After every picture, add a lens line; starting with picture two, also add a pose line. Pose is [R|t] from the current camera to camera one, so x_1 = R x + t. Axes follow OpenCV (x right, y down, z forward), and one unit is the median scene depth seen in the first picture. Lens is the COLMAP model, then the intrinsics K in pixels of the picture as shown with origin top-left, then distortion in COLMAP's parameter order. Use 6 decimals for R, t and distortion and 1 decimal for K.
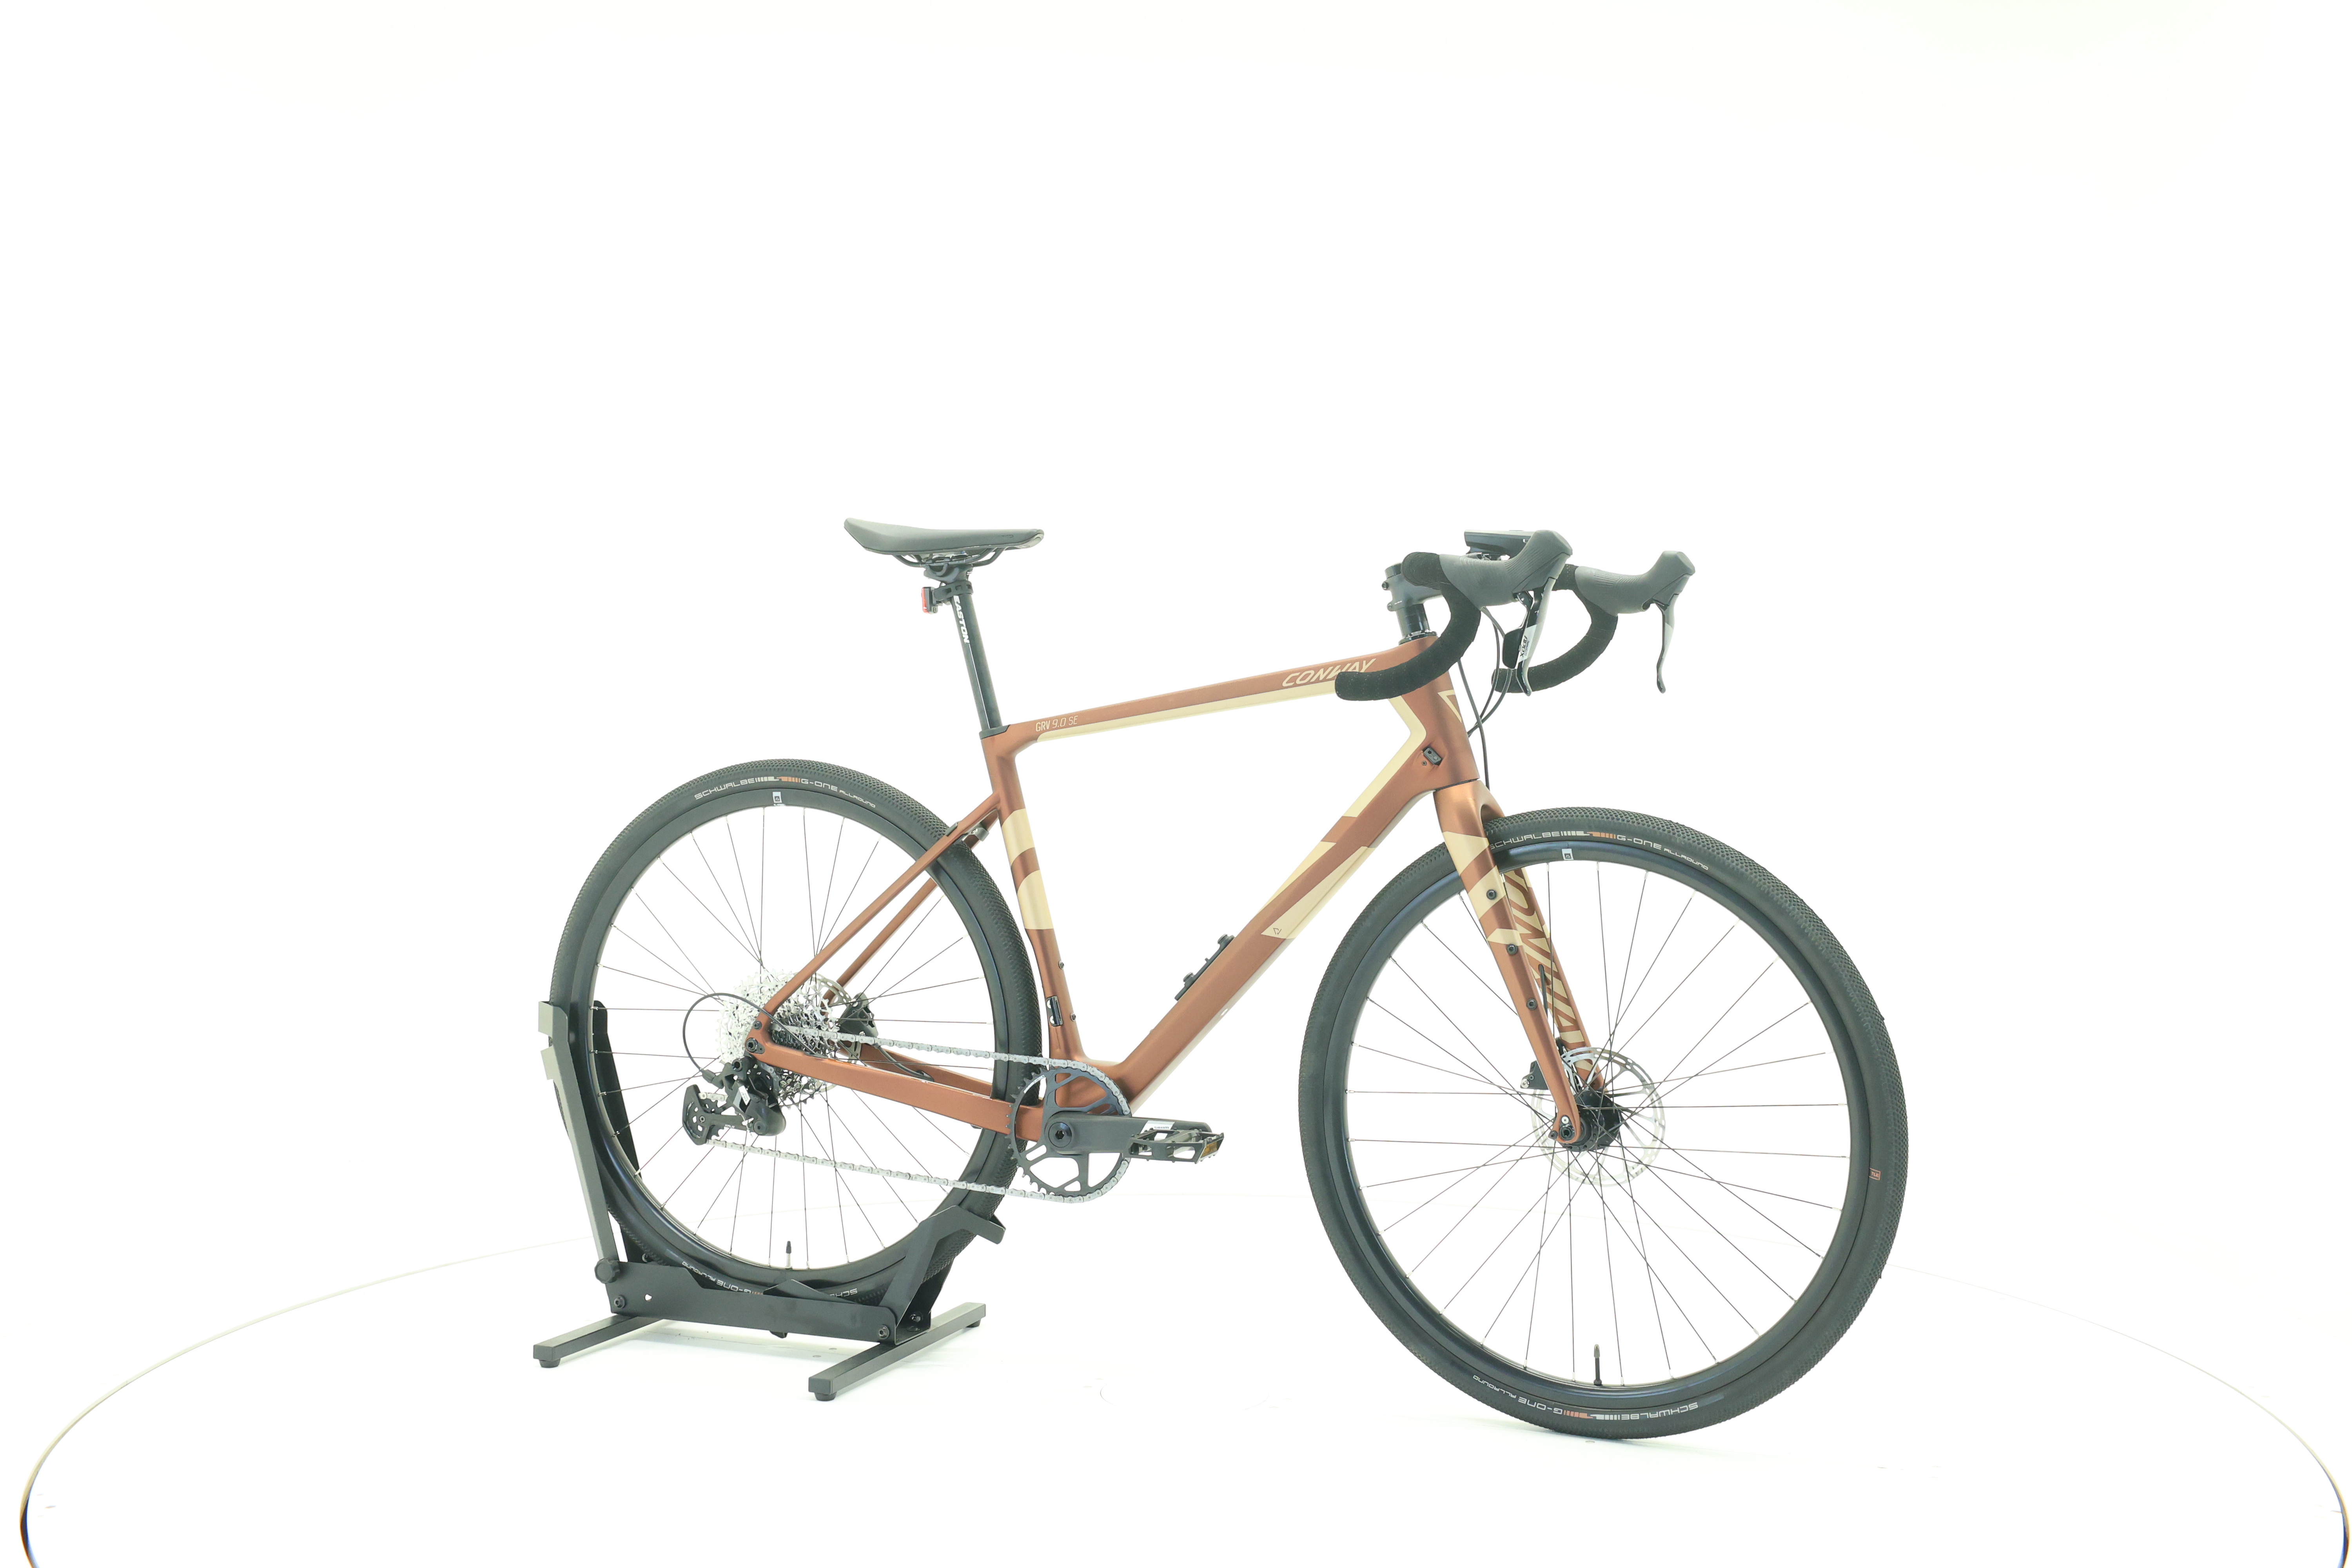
lens RADIAL K [[2509.2, 0, 1172.9], [0, 2509.2, 773.4], [0, 0, 1]] dist [-0.003242, 0.000000]
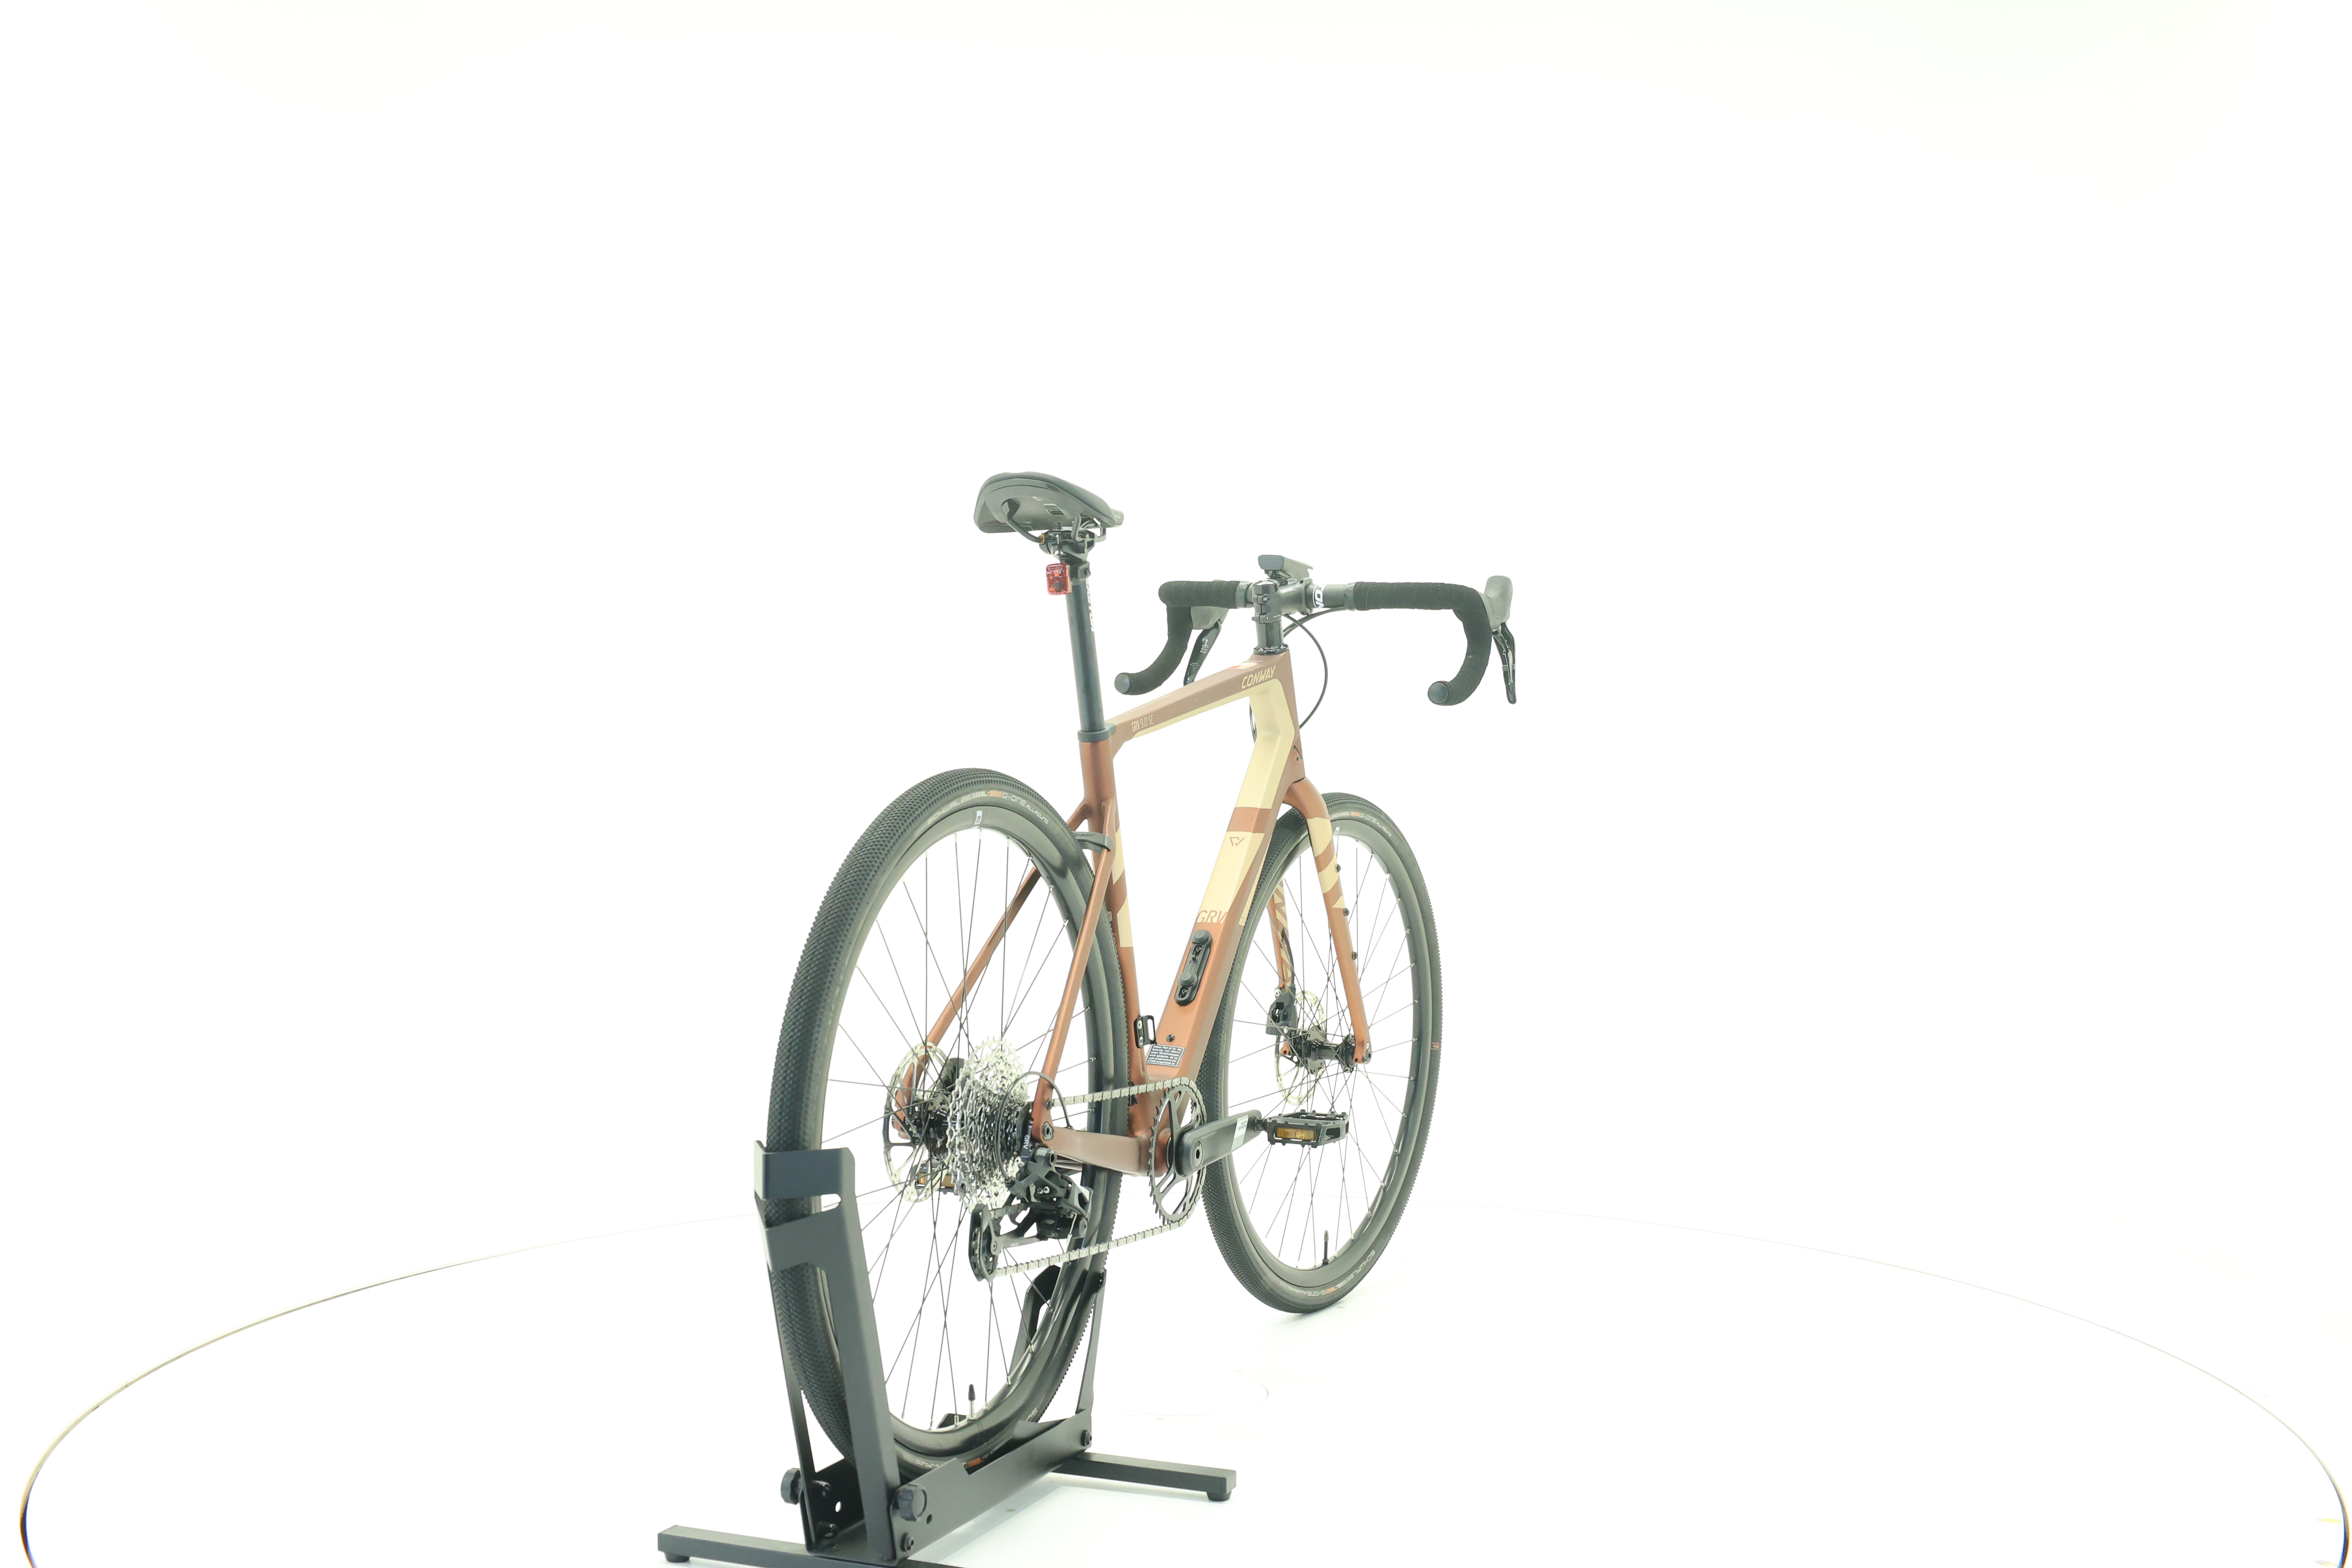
lens RADIAL K [[2509.2, 0, 1172.1], [0, 2509.2, 796.1], [0, 0, 1]] dist [-0.003242, 0.000000]
pose [[0.029766, -0.030295, 0.999098, -0.963504], [0.011870, 0.999481, 0.029953, -0.020371], [-0.999486, 0.010967, 0.030110, 0.947984]]
